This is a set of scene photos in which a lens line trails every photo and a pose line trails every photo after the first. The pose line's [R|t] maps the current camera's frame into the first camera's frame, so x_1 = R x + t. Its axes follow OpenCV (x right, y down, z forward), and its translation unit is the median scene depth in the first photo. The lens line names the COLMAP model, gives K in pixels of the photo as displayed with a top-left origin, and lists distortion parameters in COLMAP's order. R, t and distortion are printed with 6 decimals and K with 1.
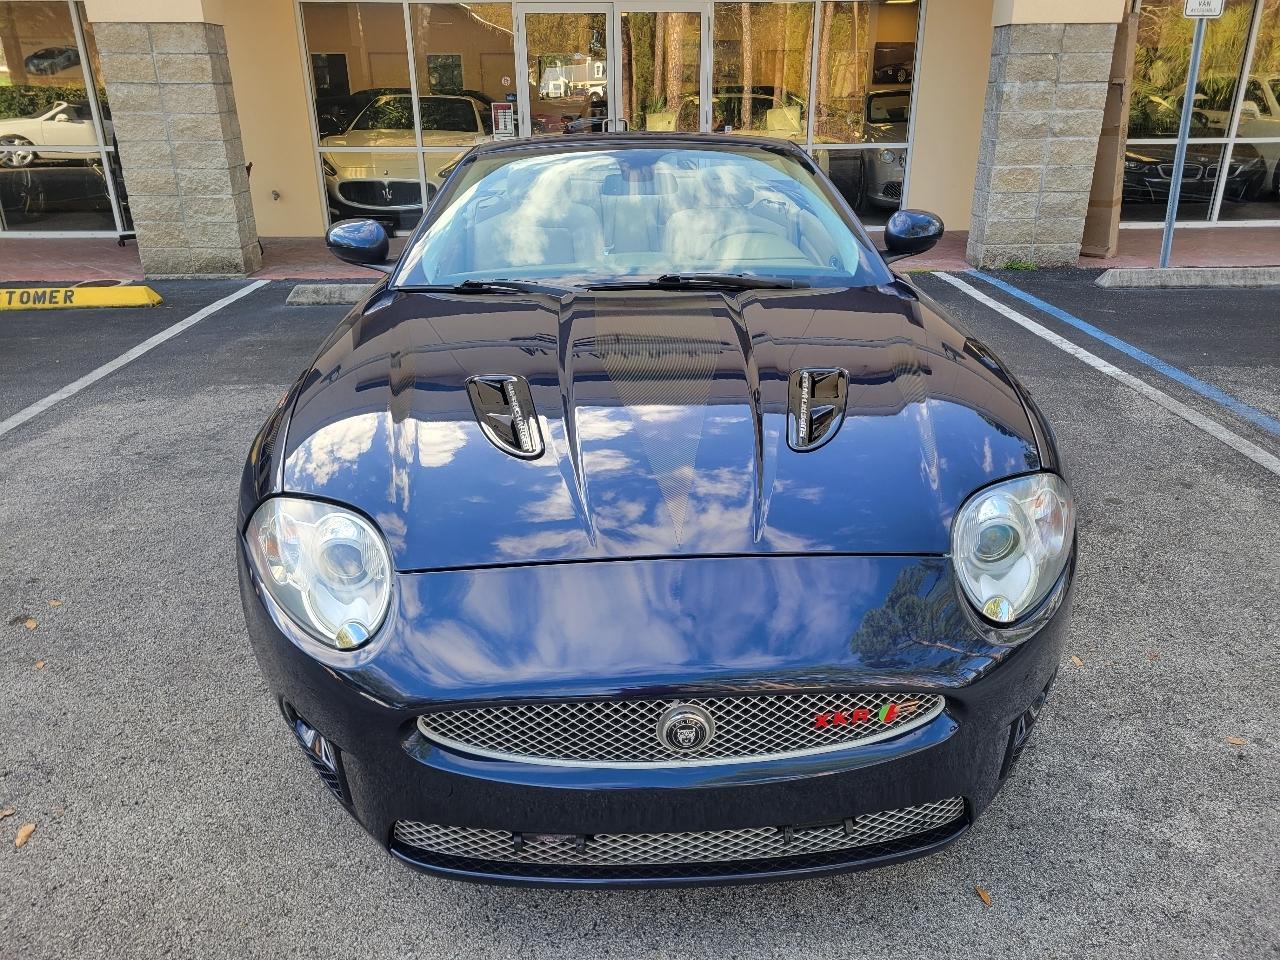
lens RADIAL K [[954.1, 0, 659.3], [0, 954.1, 481.0], [0, 0, 1]] dist [0.060673, -0.044320]
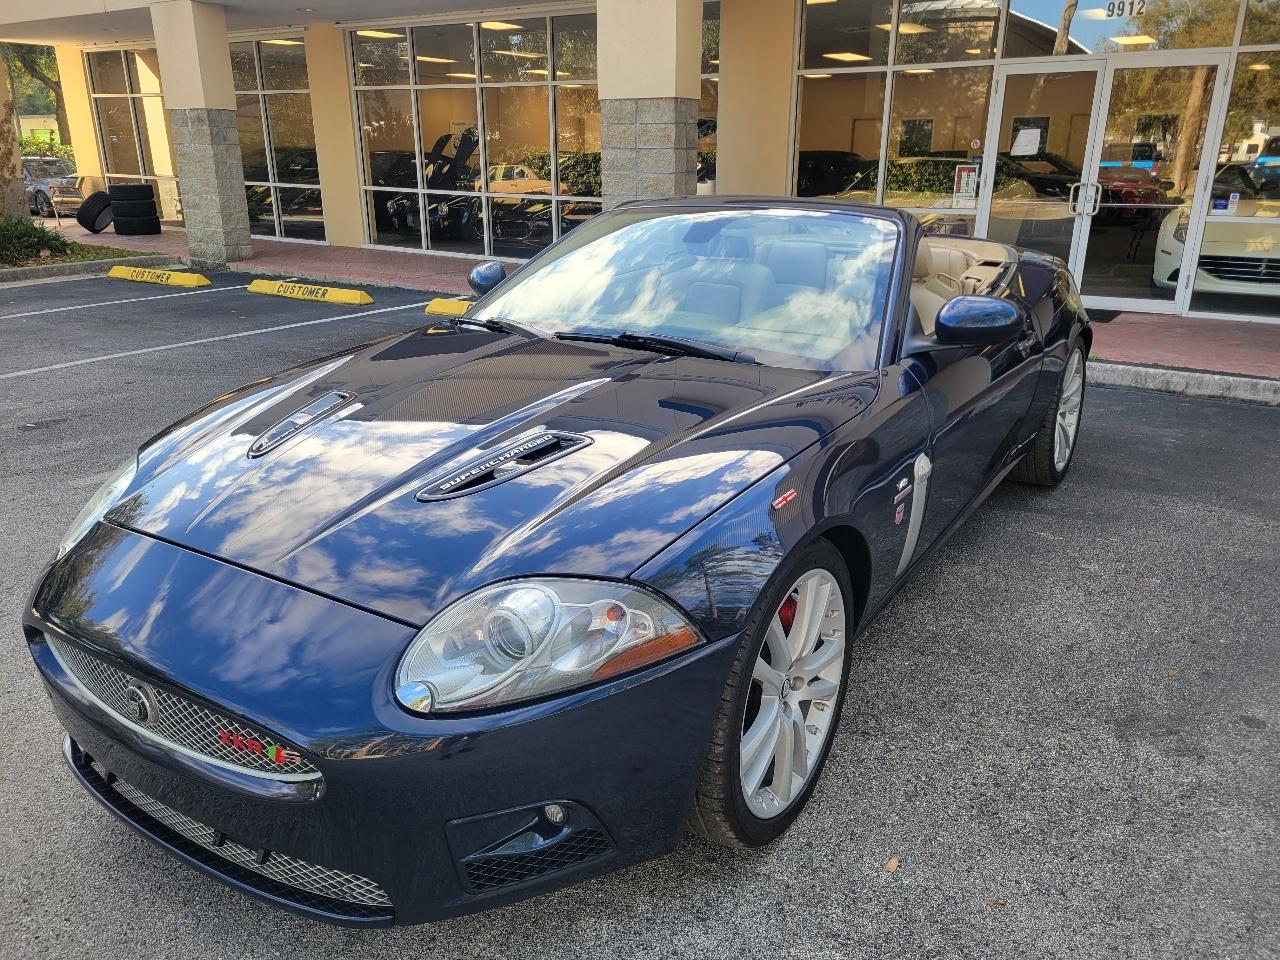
lens RADIAL K [[954.1, 0, 659.3], [0, 954.1, 481.0], [0, 0, 1]] dist [0.060673, -0.044320]
pose [[0.813445, 0.195229, -0.547899, 0.230627], [-0.224248, 0.974428, 0.014278, -0.032681], [0.536676, 0.111251, 0.836422, 0.069627]]
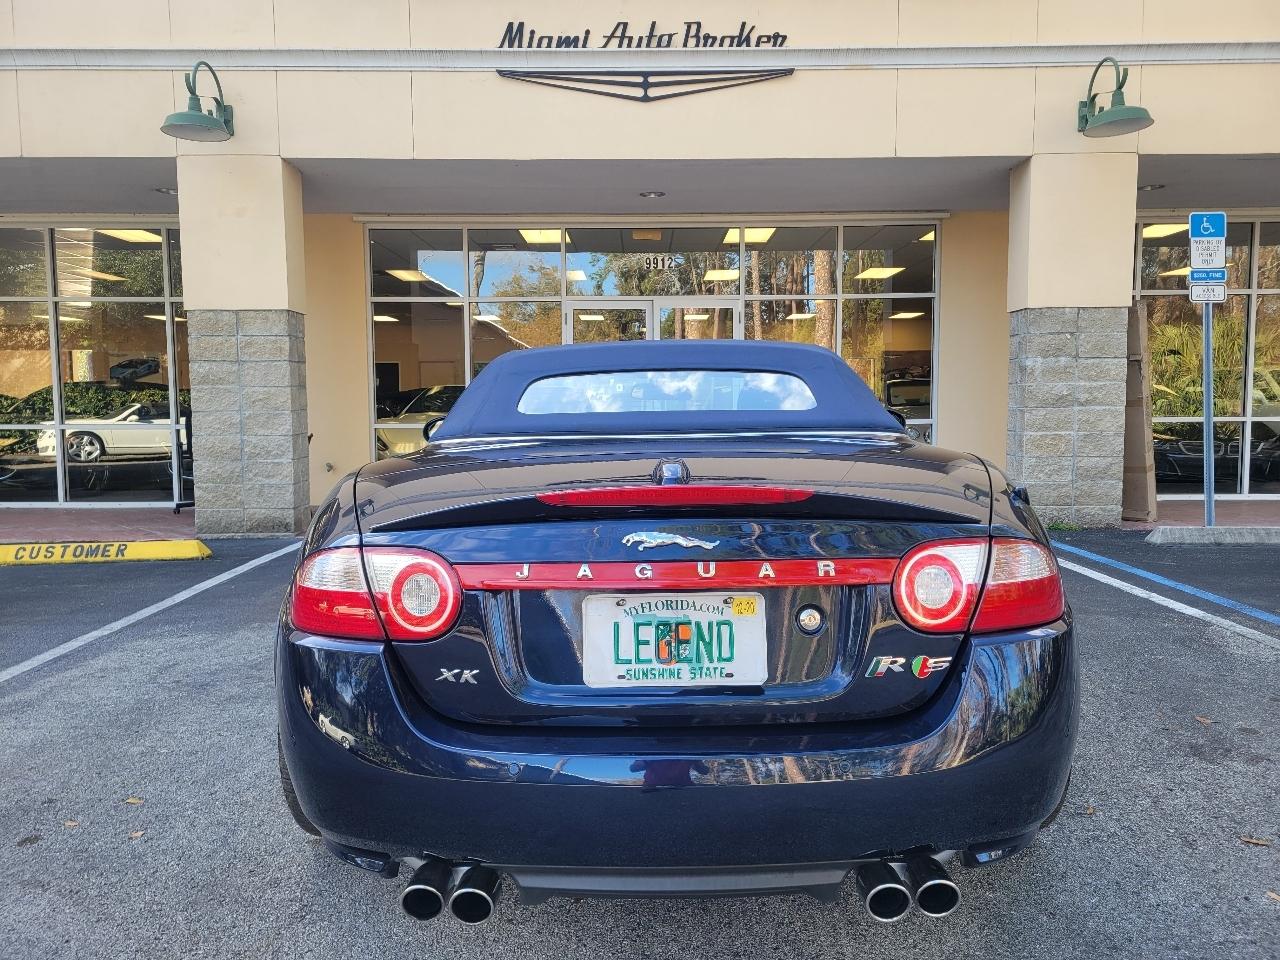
lens RADIAL K [[952.0, 0, 652.3], [0, 952.0, 475.1], [0, 0, 1]] dist [0.064963, -0.047184]
pose [[0.999665, -0.000359, -0.025879, -0.026204], [-0.007522, 0.952711, -0.303785, 0.033727], [0.024764, 0.303878, 0.952389, 0.027109]]
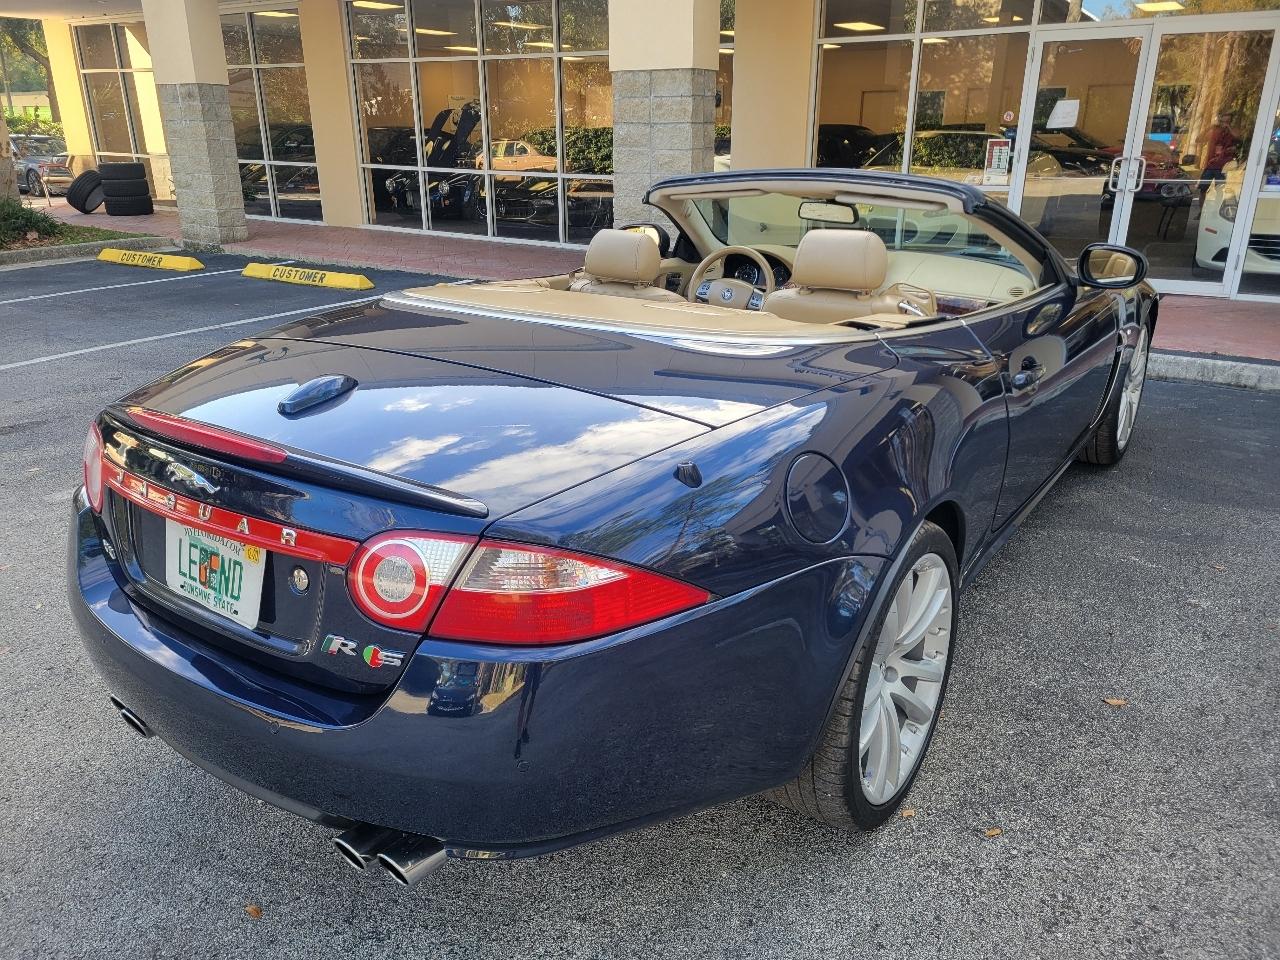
lens RADIAL K [[952.0, 0, 652.3], [0, 952.0, 475.1], [0, 0, 1]] dist [0.064963, -0.047184]
pose [[0.811083, 0.202872, -0.548623, 0.177385], [-0.221208, 0.974655, 0.033378, -0.047342], [0.541489, 0.094287, 0.835404, 0.105273]]
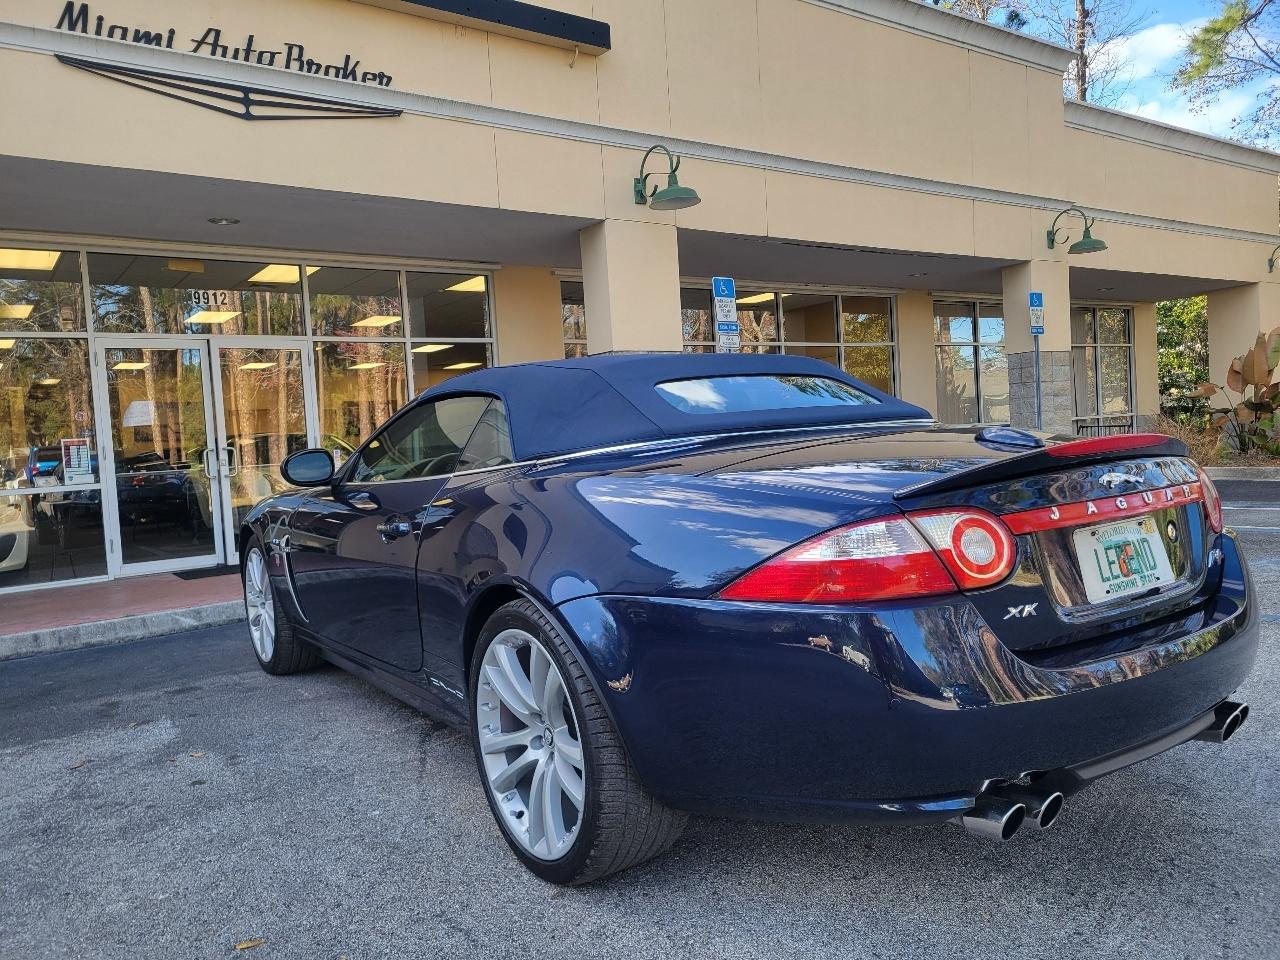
lens RADIAL K [[950.9, 0, 640.0], [0, 950.9, 480.0], [0, 0, 1]] dist [0.068810, -0.054555]
pose [[0.831277, -0.070310, 0.551394, -0.287975], [0.259792, 0.926104, -0.273569, 0.022692], [-0.491413, 0.370659, 0.788115, 0.085641]]
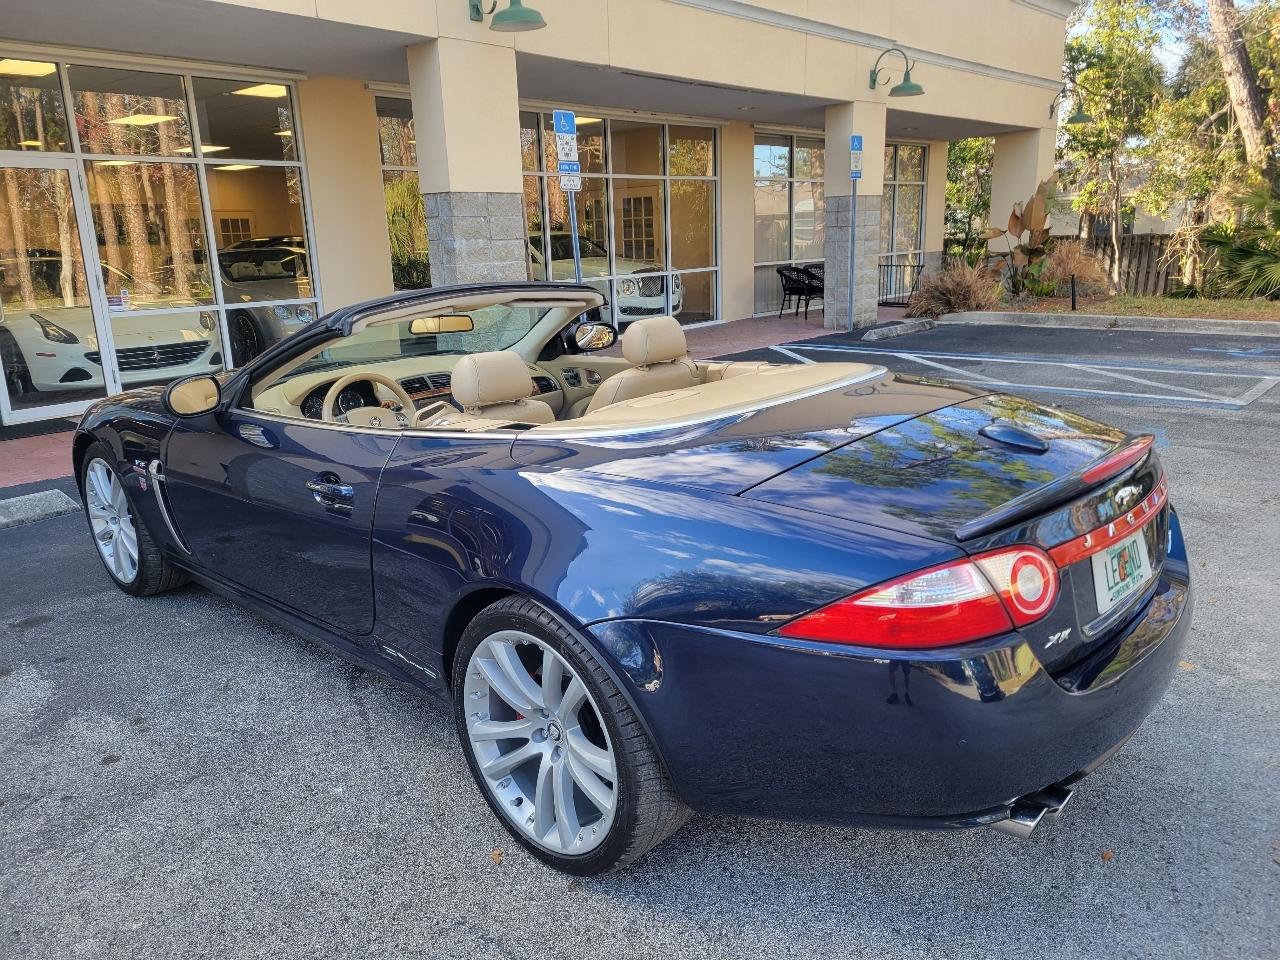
lens RADIAL K [[947.8, 0, 638.7], [0, 947.8, 471.1], [0, 0, 1]] dist [0.068166, -0.047211]
pose [[0.693033, -0.191679, 0.694957, -0.324934], [0.295711, 0.954756, -0.031557, -0.056397], [-0.657465, 0.227376, 0.718359, 0.121196]]
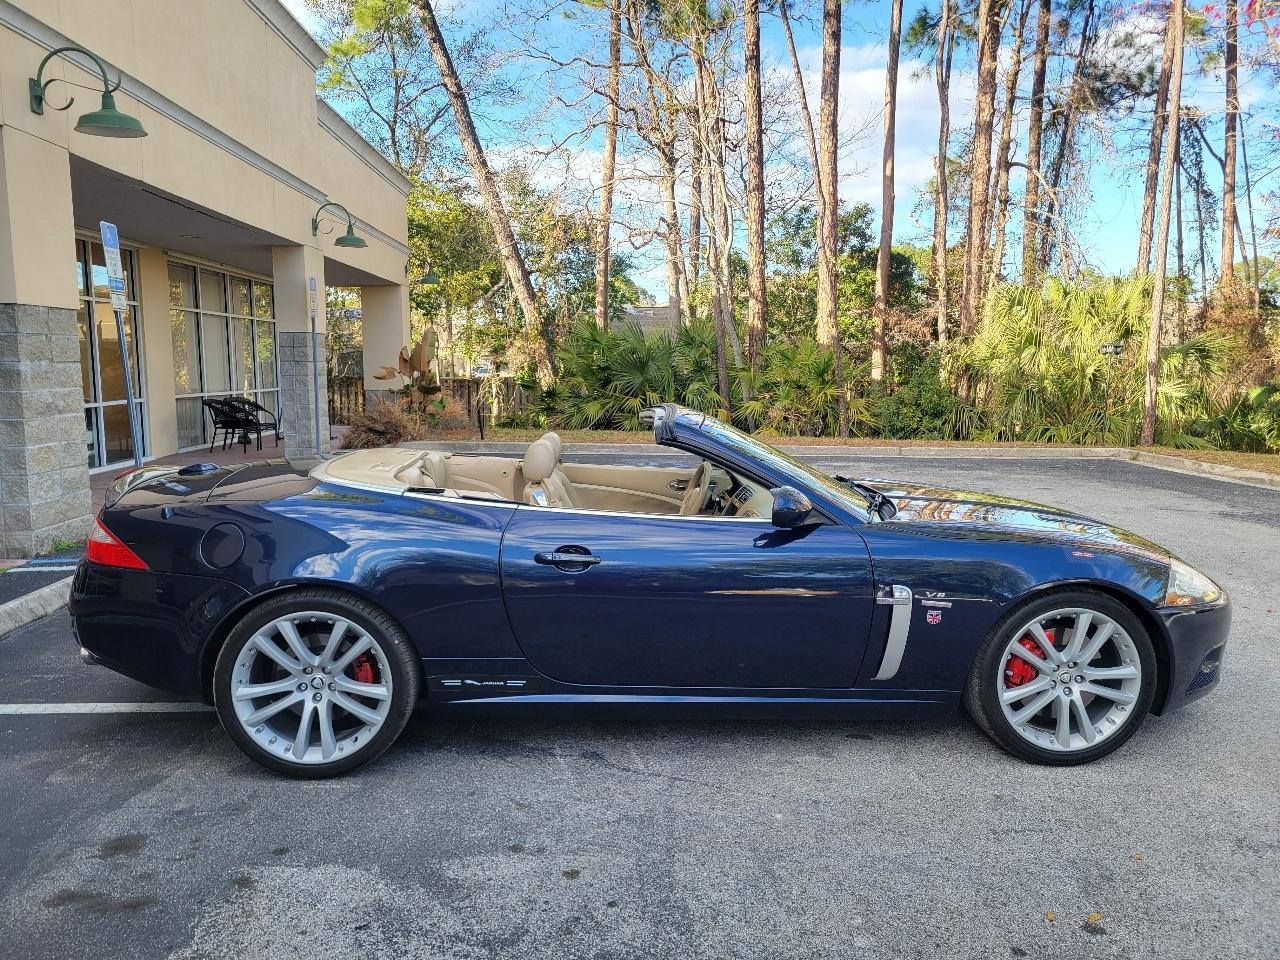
lens RADIAL K [[953.9, 0, 646.7], [0, 953.9, 481.1], [0, 0, 1]] dist [0.060624, -0.045830]
pose [[-0.012098, -0.119503, 0.992760, -0.584158], [0.370303, 0.921707, 0.115462, -0.196677], [-0.928832, 0.369019, 0.033101, 0.467593]]
